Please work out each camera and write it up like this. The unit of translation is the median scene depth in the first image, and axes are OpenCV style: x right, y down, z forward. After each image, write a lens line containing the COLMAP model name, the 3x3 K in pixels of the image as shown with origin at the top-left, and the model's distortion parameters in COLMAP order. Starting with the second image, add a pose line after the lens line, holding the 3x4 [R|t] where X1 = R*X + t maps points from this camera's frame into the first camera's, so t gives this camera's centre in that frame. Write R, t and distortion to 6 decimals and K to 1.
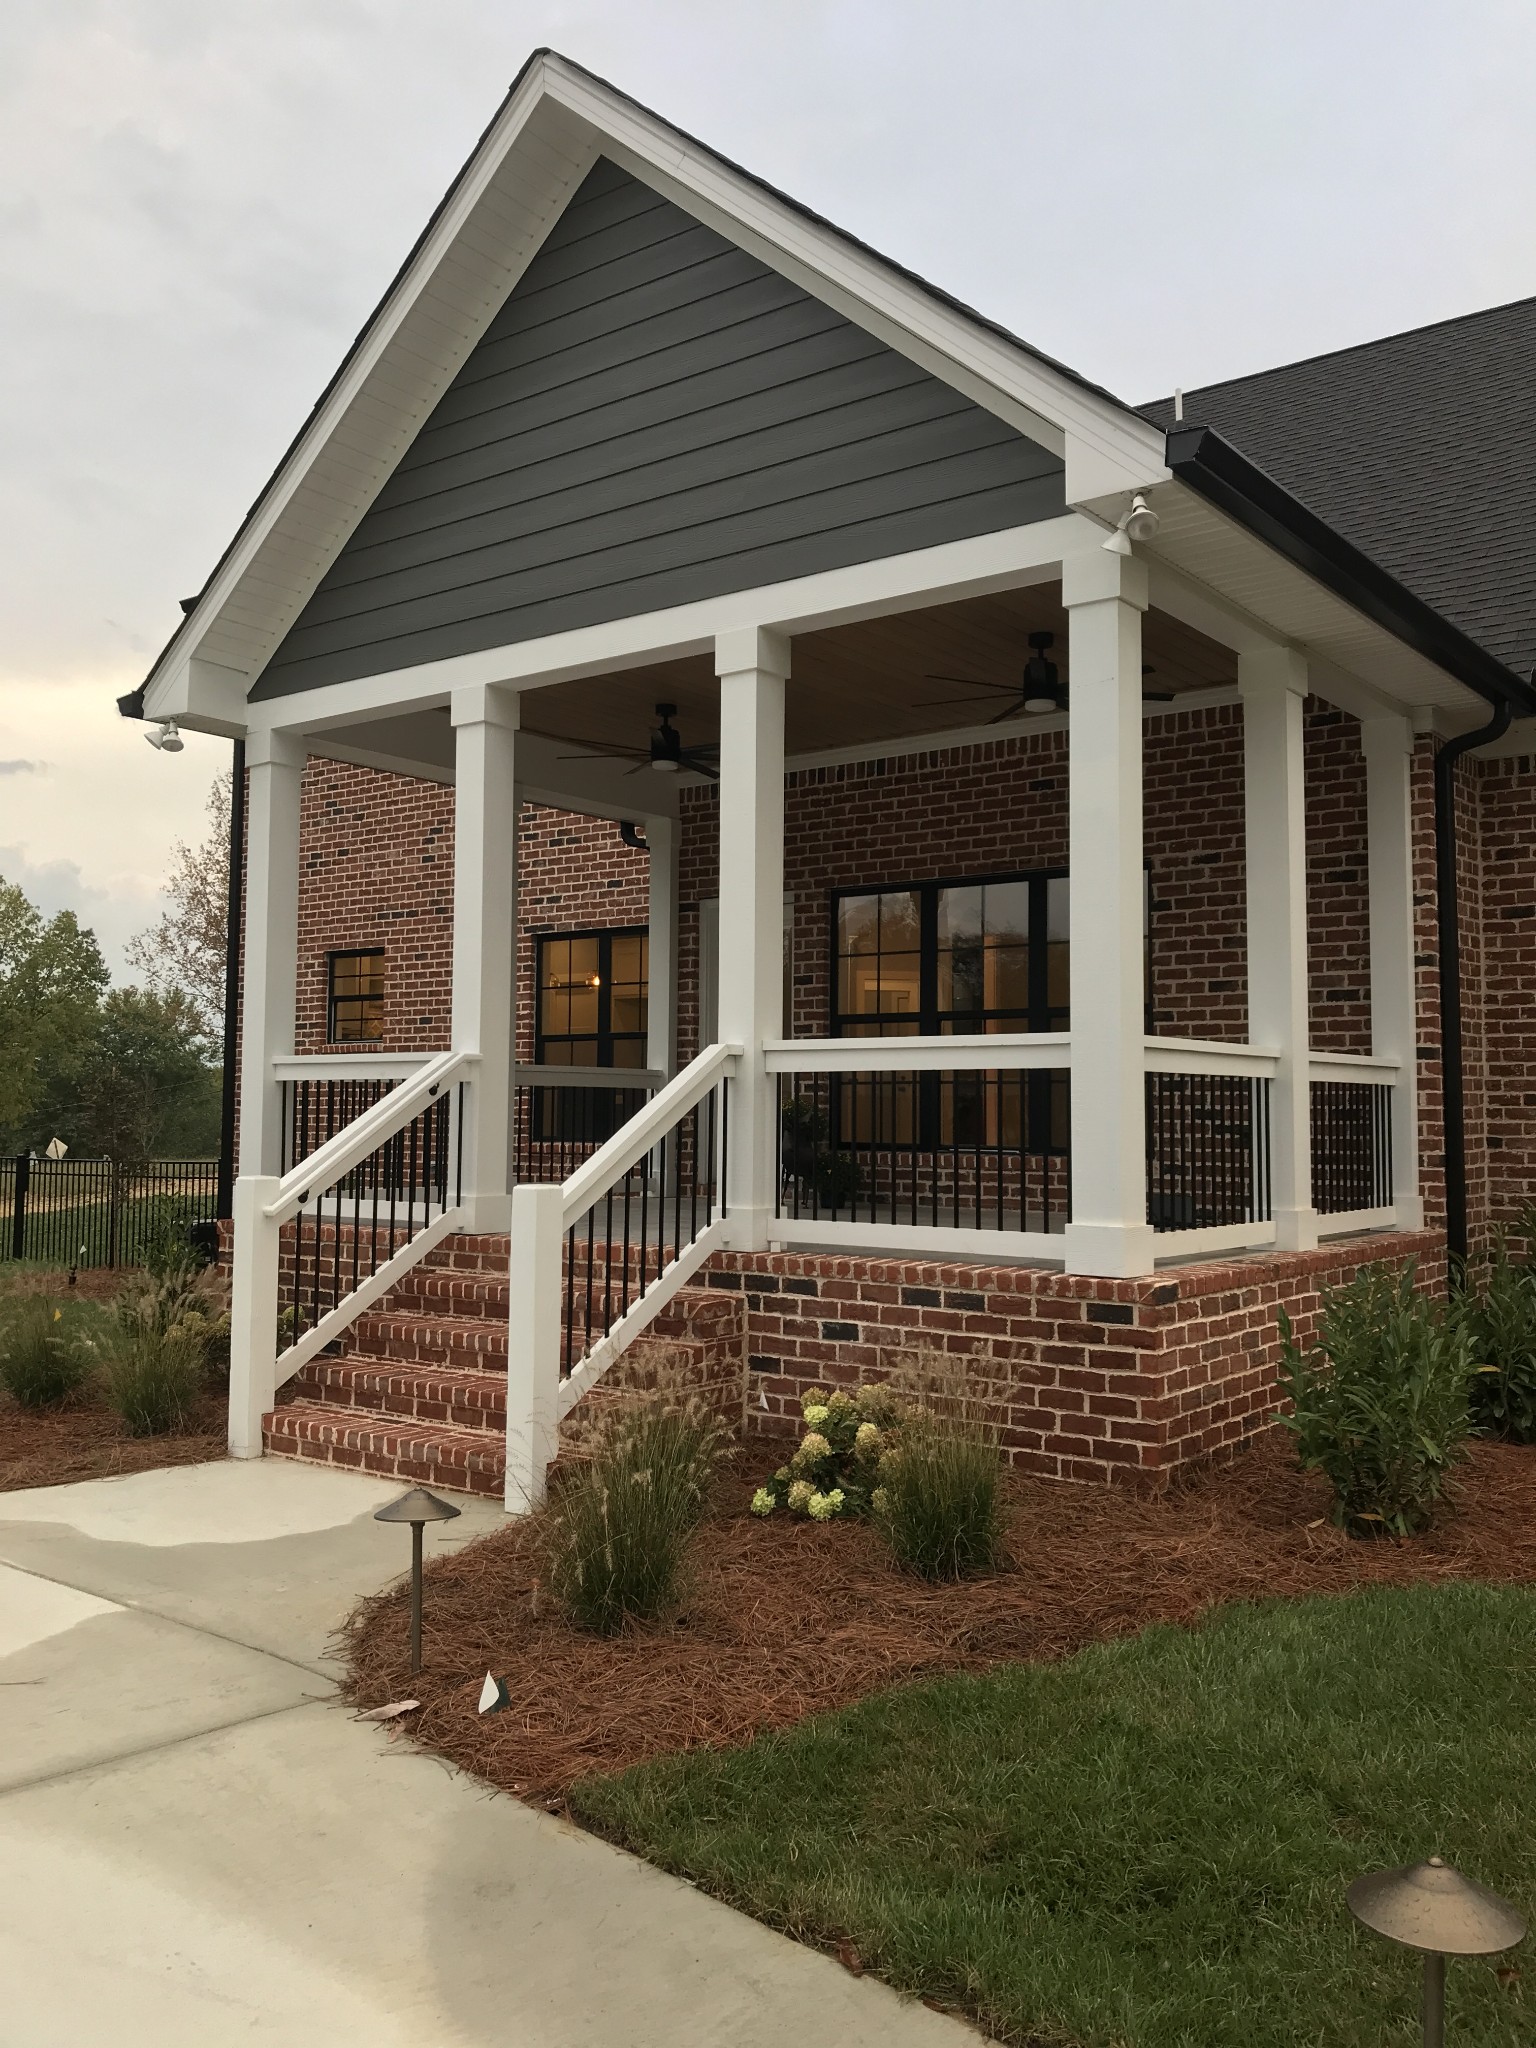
lens RADIAL K [[1708.8, 0, 768.0], [0, 1708.8, 1024.0], [0, 0, 1]] dist [0.192346, -0.668456]
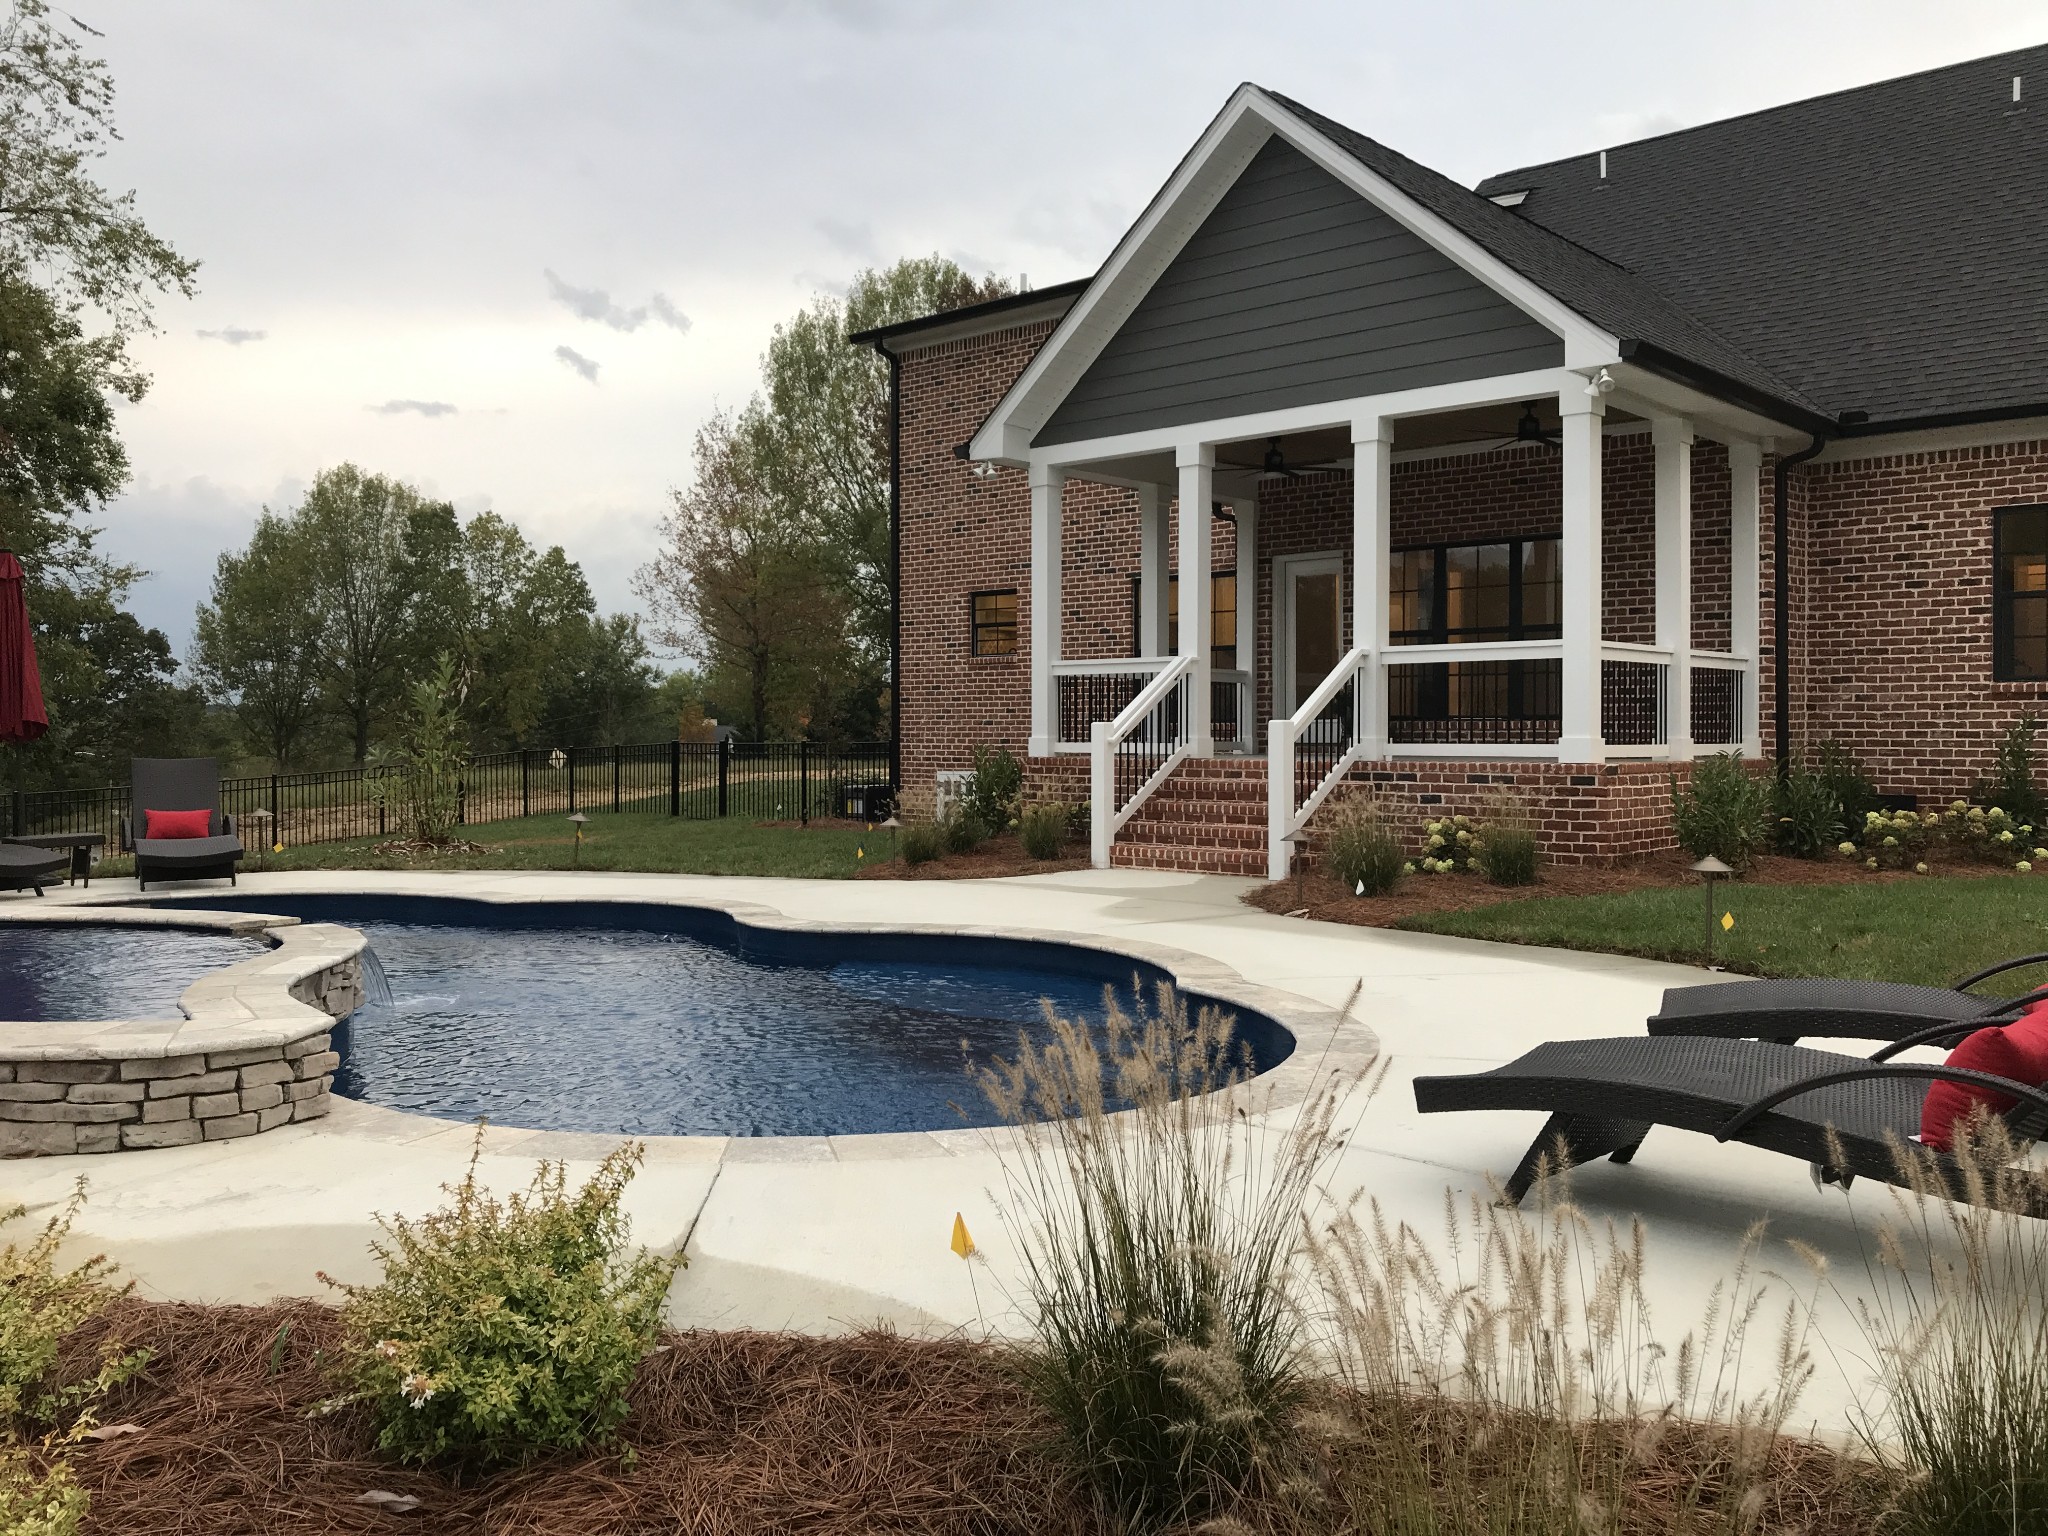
lens RADIAL K [[1689.0, 0, 984.6], [0, 1689.0, 762.1], [0, 0, 1]] dist [0.084464, -0.218856]
pose [[0.995299, -0.003555, -0.096787, -0.212171], [0.010338, 0.997517, 0.069663, 0.001948], [0.096299, -0.070336, 0.992864, -0.718947]]
